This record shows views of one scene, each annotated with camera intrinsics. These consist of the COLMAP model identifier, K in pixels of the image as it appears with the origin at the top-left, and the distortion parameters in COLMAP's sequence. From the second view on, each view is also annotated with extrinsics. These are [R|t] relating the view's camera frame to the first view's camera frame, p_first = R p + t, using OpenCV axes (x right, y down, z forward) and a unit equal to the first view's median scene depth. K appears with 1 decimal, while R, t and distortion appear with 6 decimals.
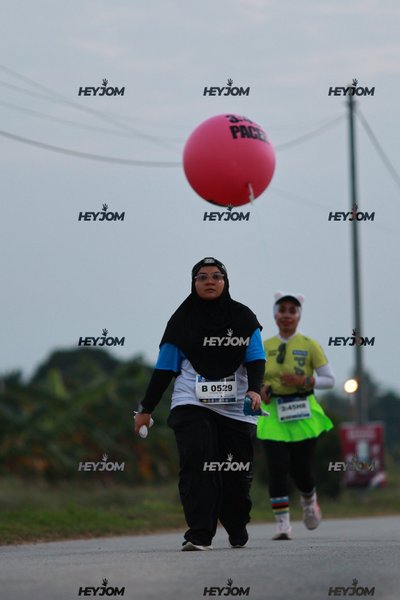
lens RADIAL K [[240.4, 0, 199.3], [0, 240.4, 299.8], [0, 0, 1]] dist [-0.001382, 0.000281]
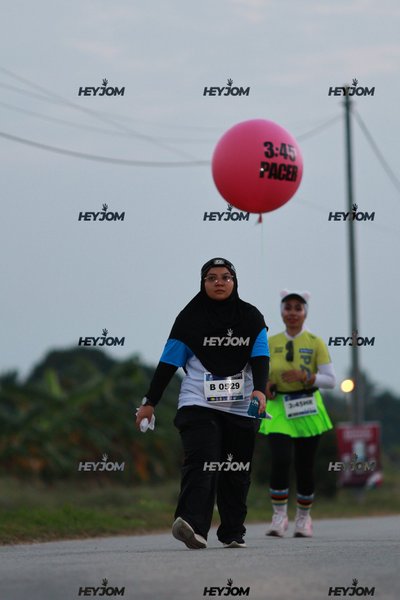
lens RADIAL K [[240.4, 0, 199.8], [0, 240.4, 299.9], [0, 0, 1]] dist [-0.001382, 0.000281]
pose [[1.000000, -0.000061, 0.000414, 0.017329], [0.000061, 1.000000, 0.000260, 0.000753], [-0.000414, -0.000260, 1.000000, 0.000519]]
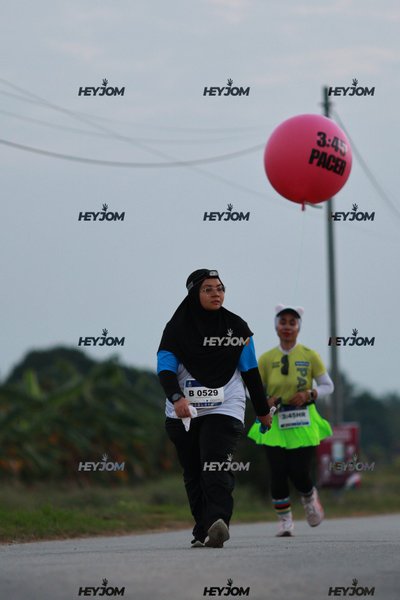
lens RADIAL K [[240.4, 0, 202.0], [0, 240.4, 299.7], [0, 0, 1]] dist [-0.001382, 0.000281]
pose [[1.000000, 0.000044, 0.000441, 0.113017], [-0.000044, 1.000000, -0.000002, -0.003306], [-0.000441, 0.000002, 1.000000, -0.000688]]
